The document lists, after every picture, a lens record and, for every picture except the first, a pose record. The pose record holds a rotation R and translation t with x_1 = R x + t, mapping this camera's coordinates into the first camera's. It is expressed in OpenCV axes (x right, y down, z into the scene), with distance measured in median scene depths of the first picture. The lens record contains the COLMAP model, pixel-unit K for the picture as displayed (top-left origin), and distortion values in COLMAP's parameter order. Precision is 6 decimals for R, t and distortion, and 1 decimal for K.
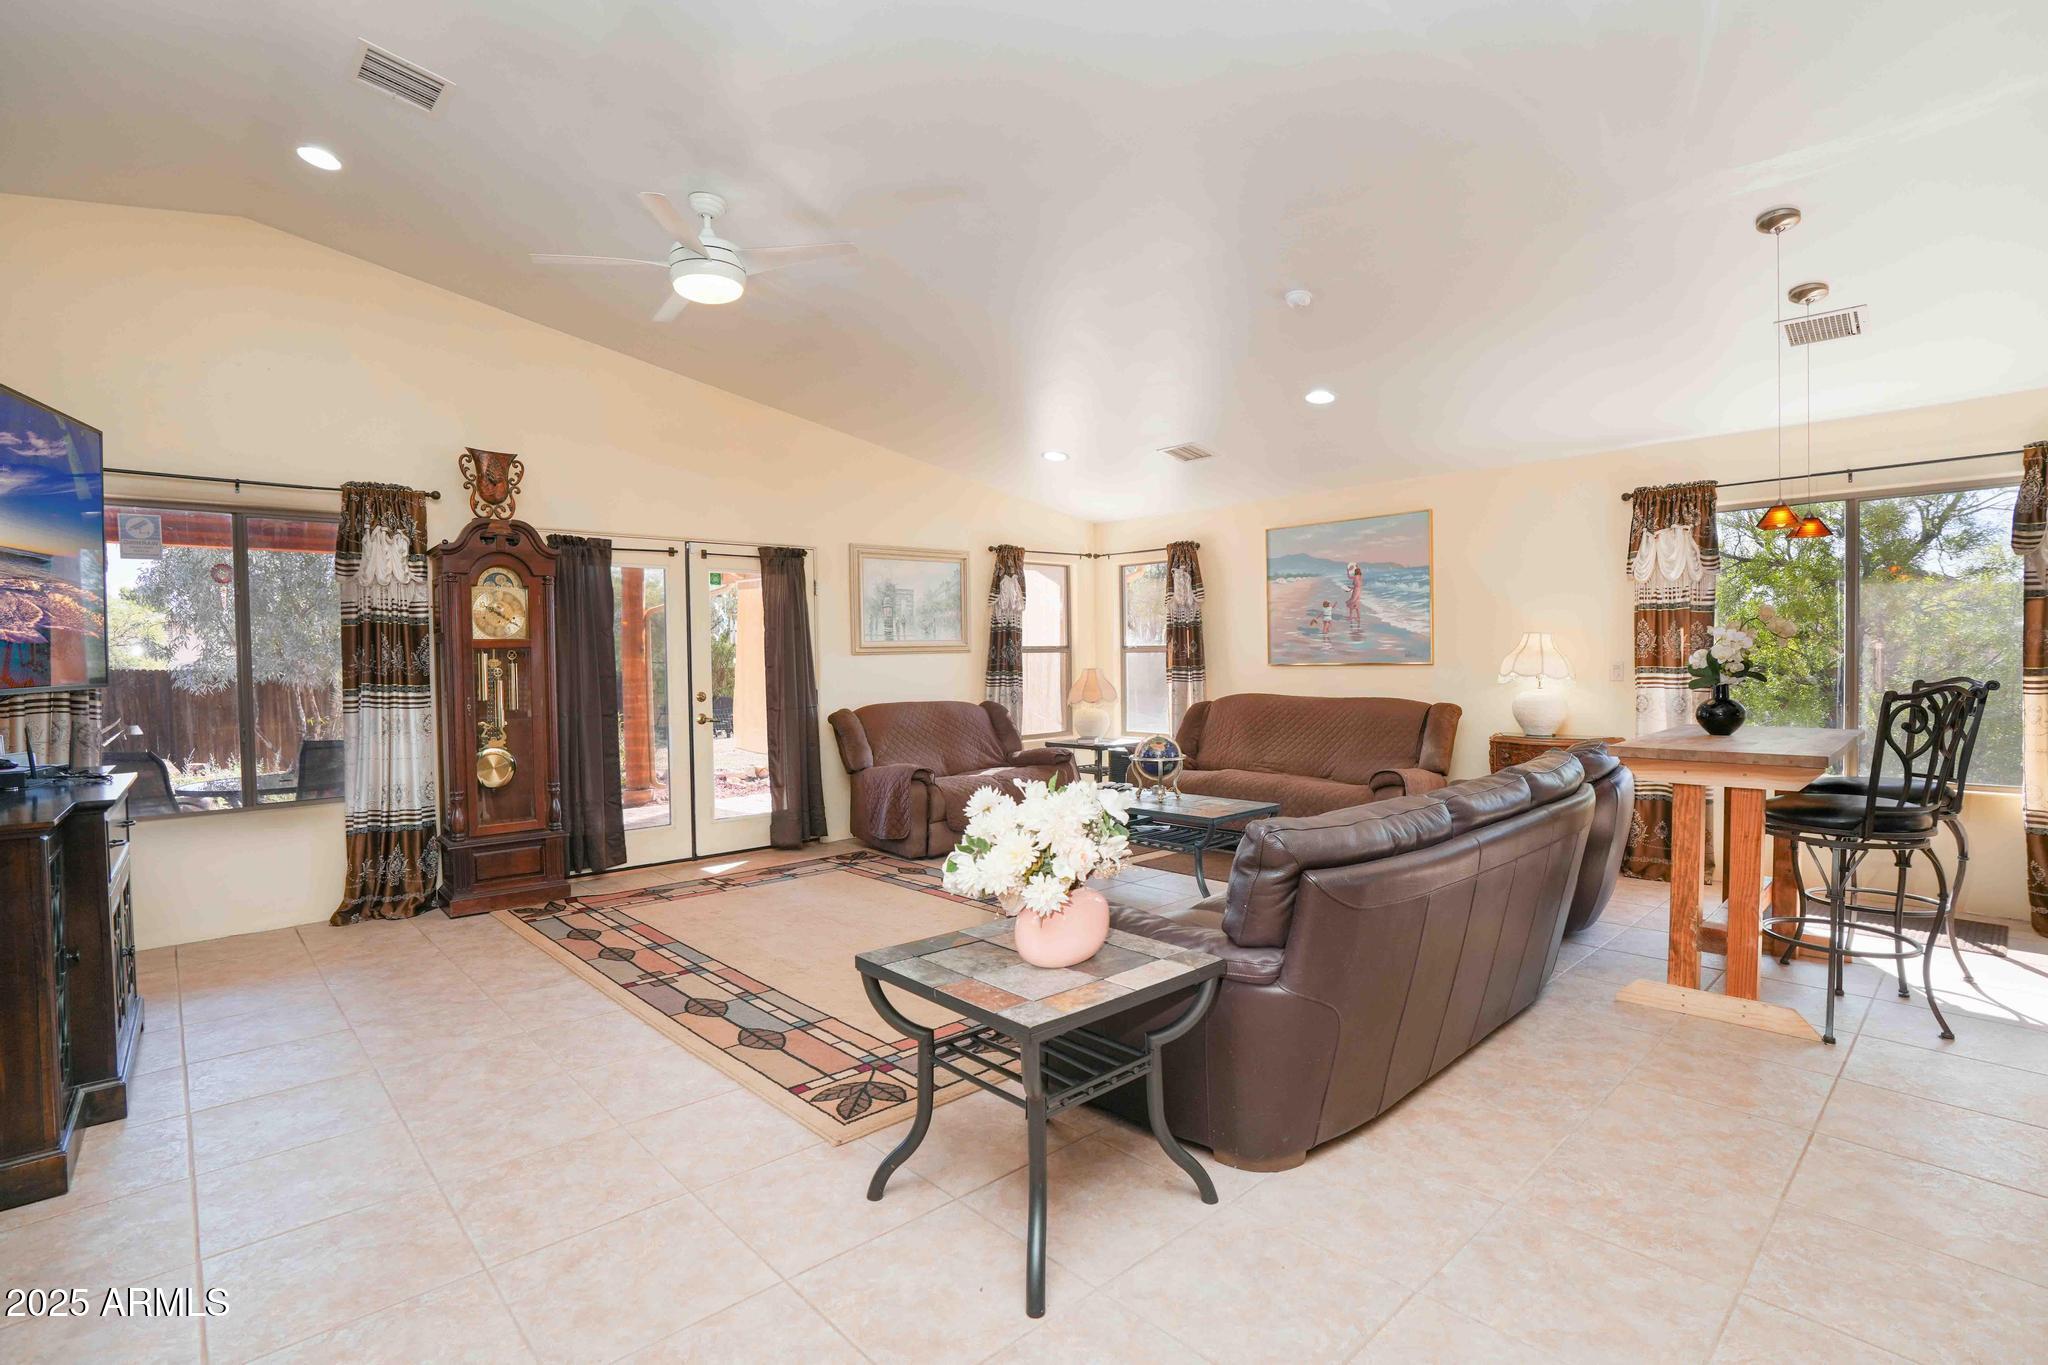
lens RADIAL K [[984.2, 0, 1020.5], [0, 984.2, 691.5], [0, 0, 1]] dist [-0.070786, 0.036616]
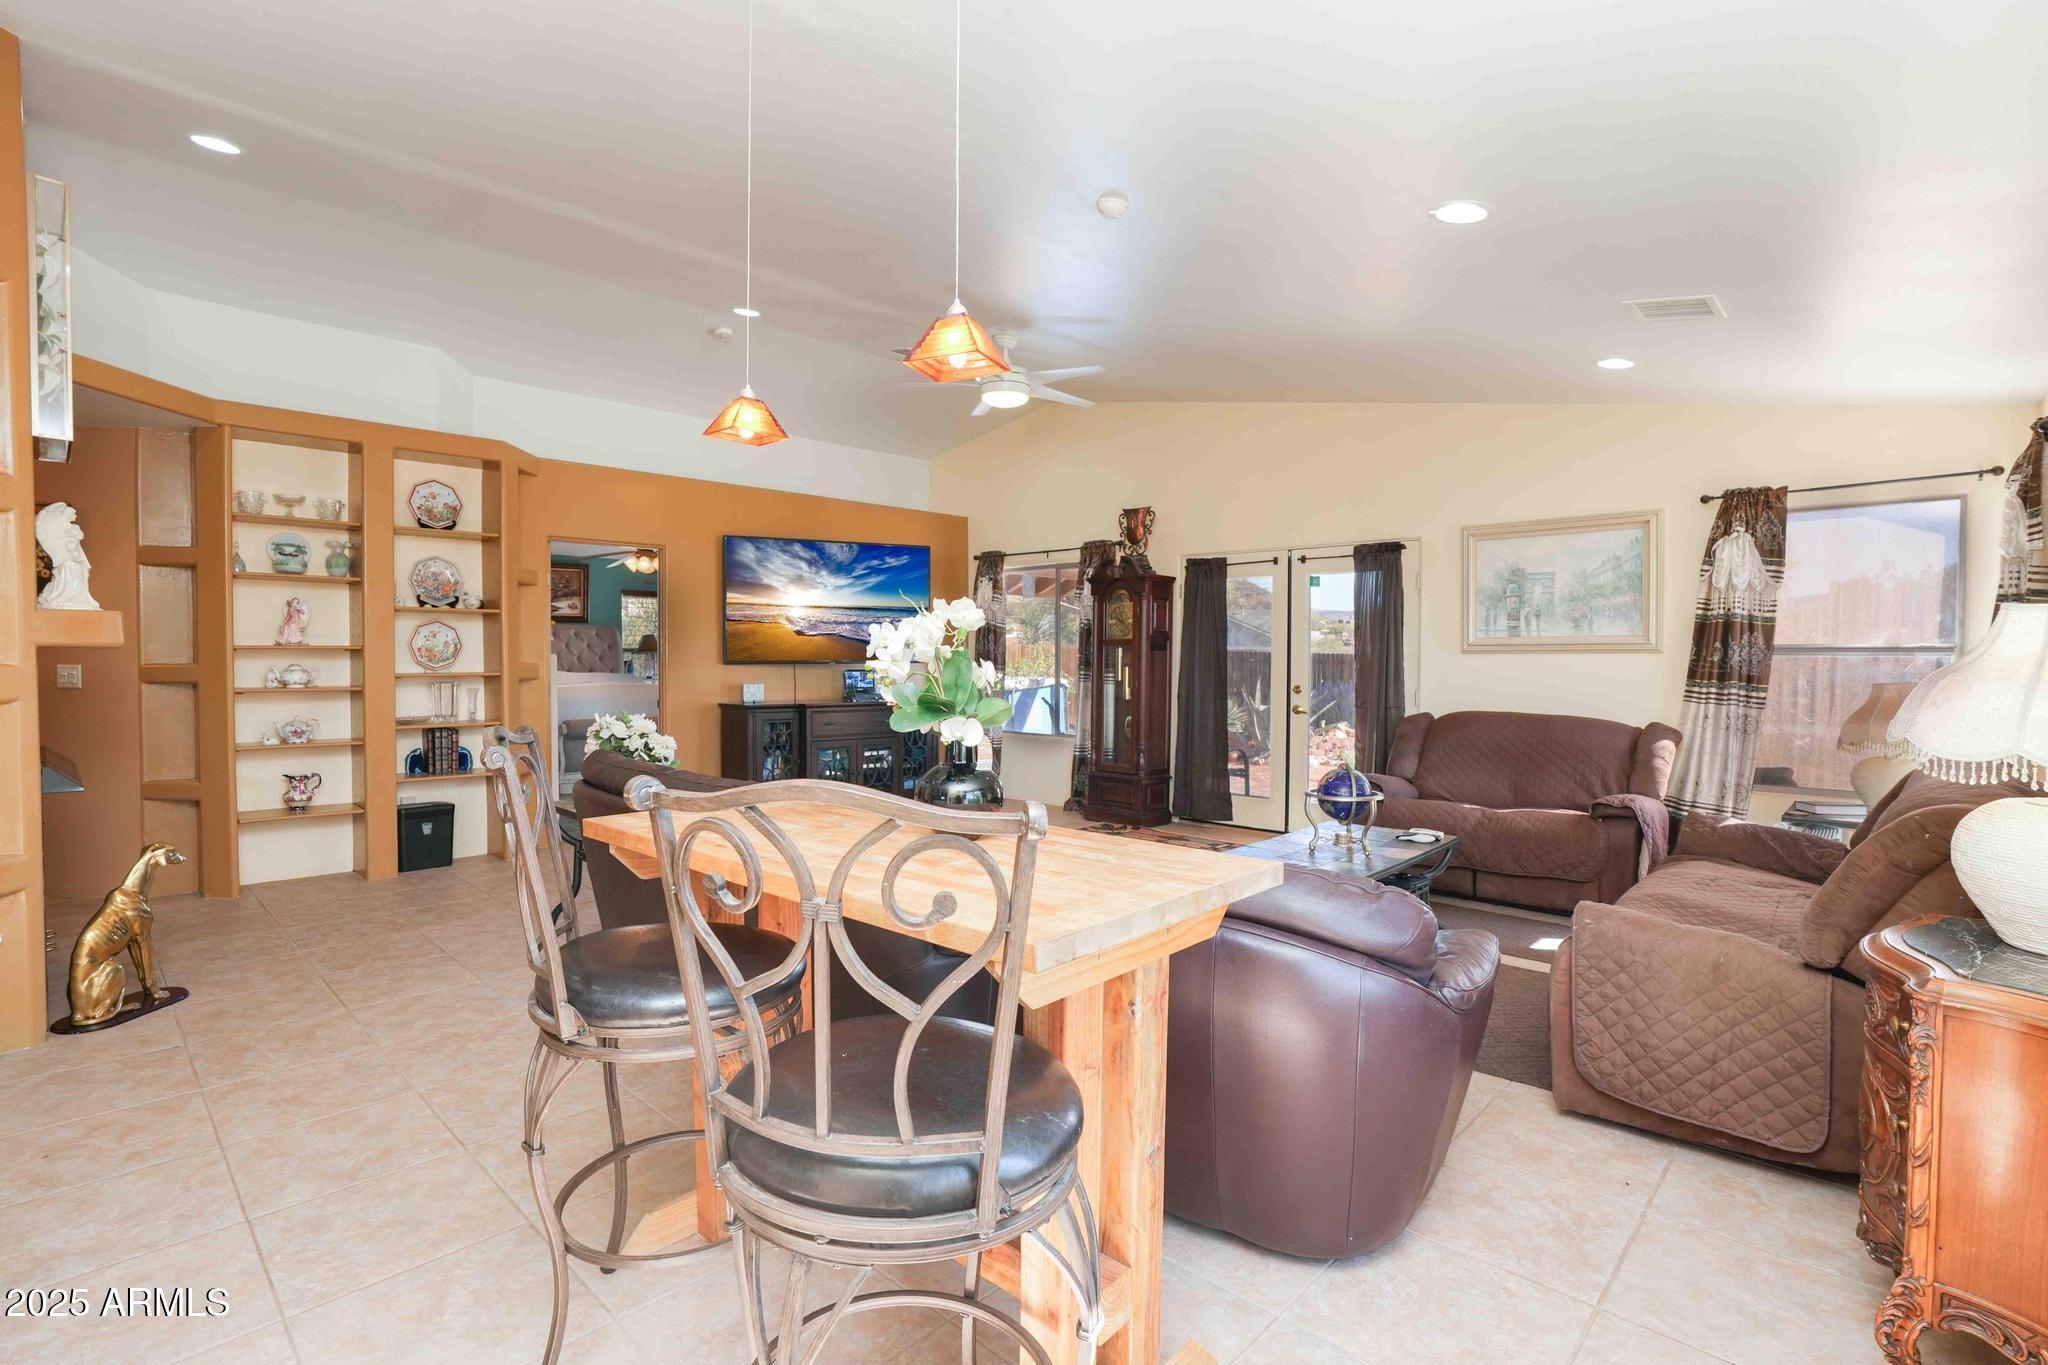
lens RADIAL K [[996.6, 0, 1008.9], [0, 996.6, 678.0], [0, 0, 1]] dist [-0.078261, 0.038216]
pose [[0.037245, 0.039202, -0.998537, 0.682918], [-0.037838, 0.998569, 0.037792, -0.033063], [0.998590, 0.036375, 0.038675, 0.557768]]
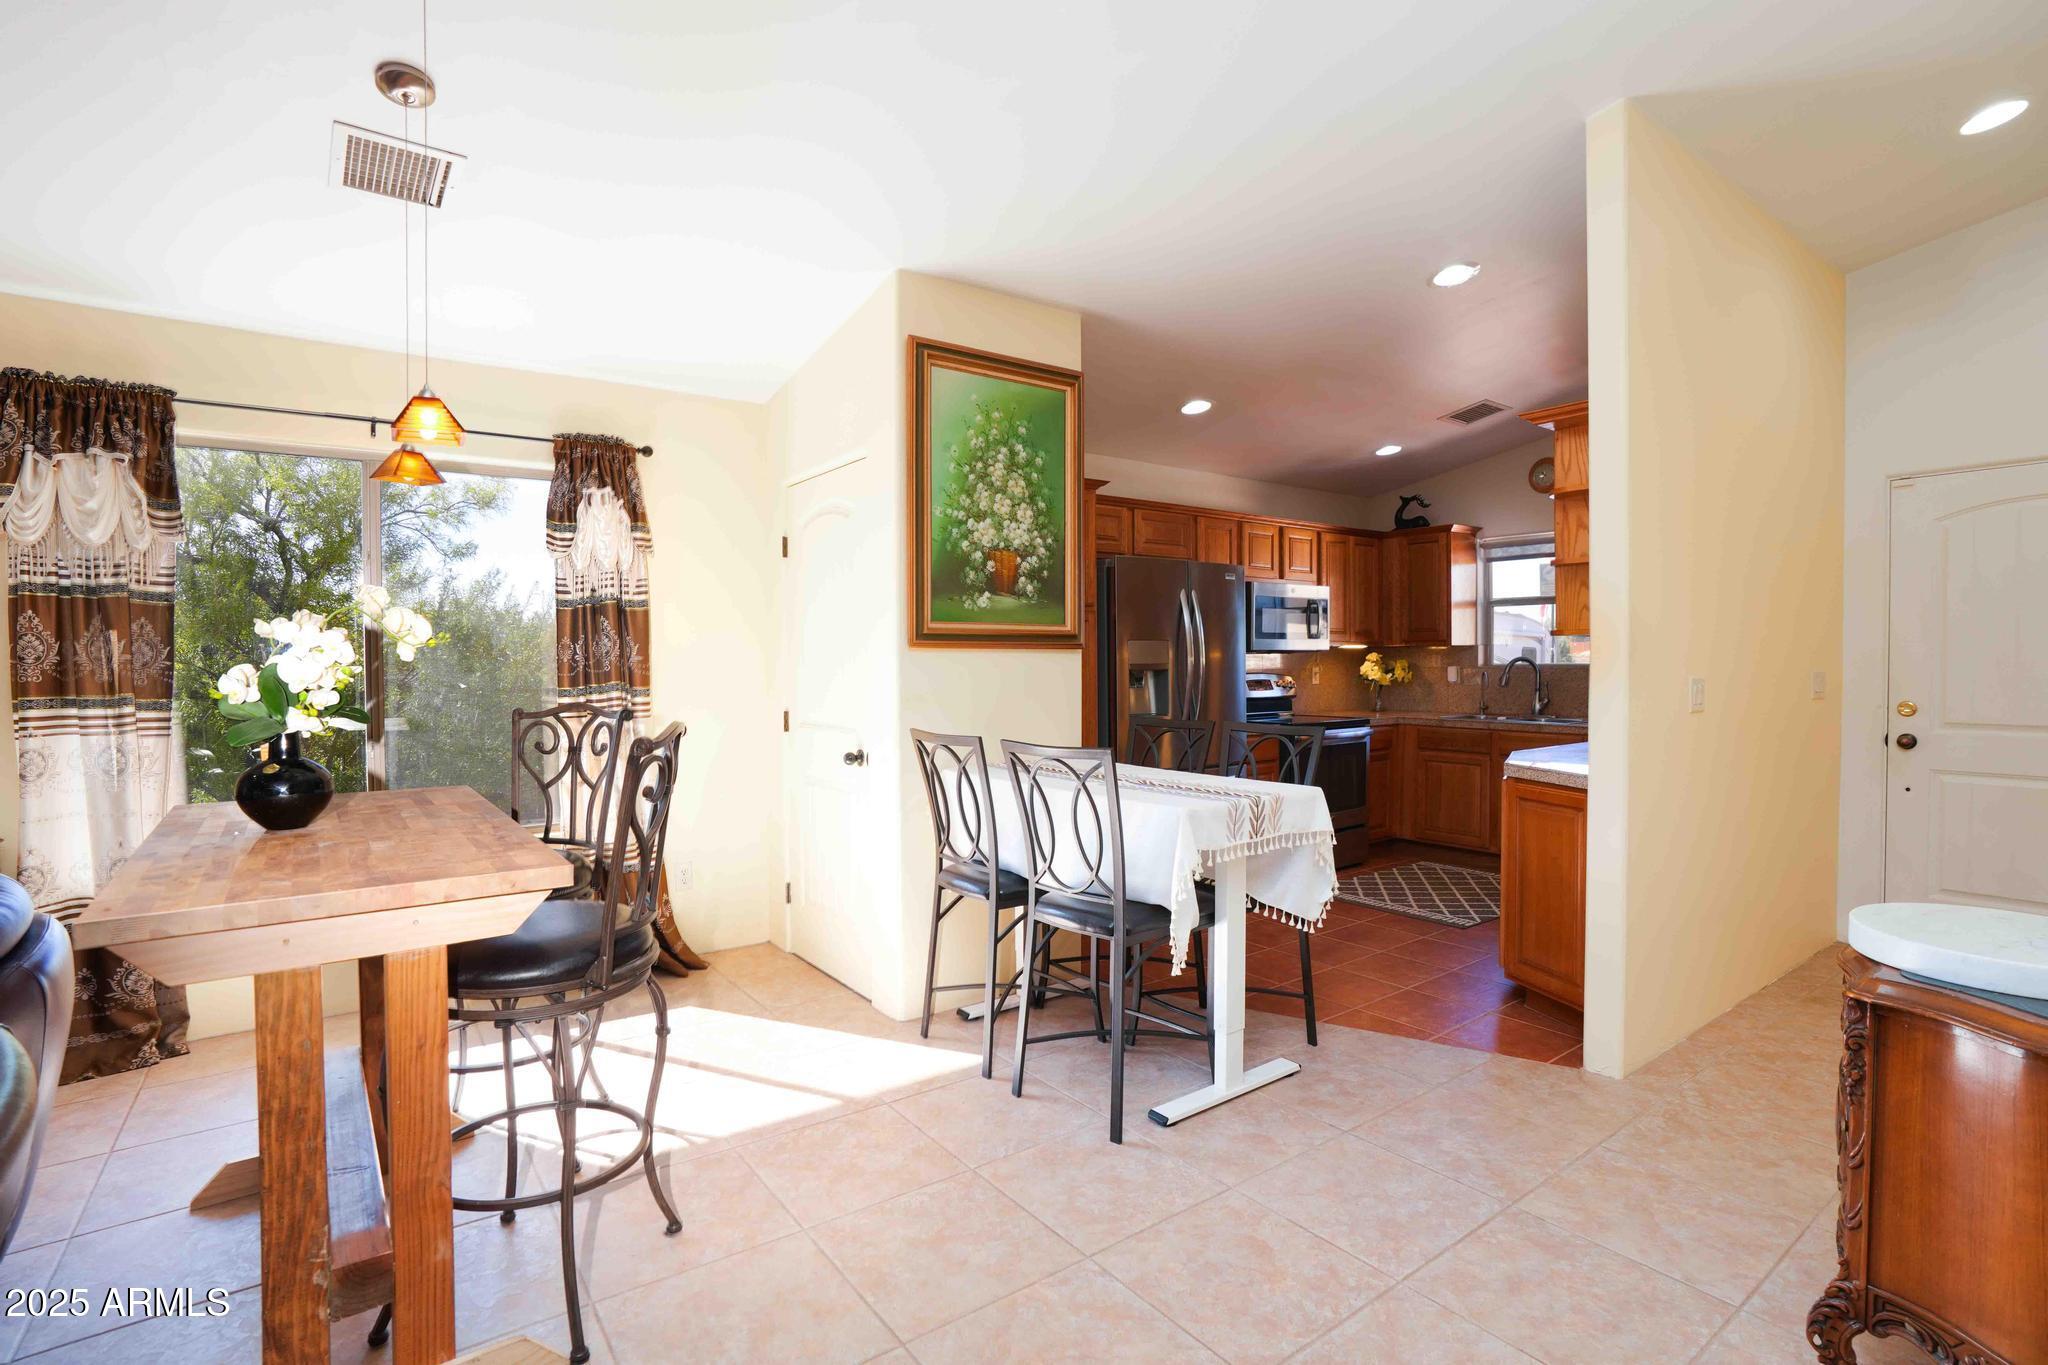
lens RADIAL K [[959.7, 0, 1020.7], [0, 959.7, 676.8], [0, 0, 1]] dist [-0.066797, 0.026500]
pose [[0.117355, -0.006110, 0.993071, 0.235921], [0.040666, 0.999172, 0.001342, -0.018703], [-0.992257, 0.040227, 0.117507, 0.462155]]
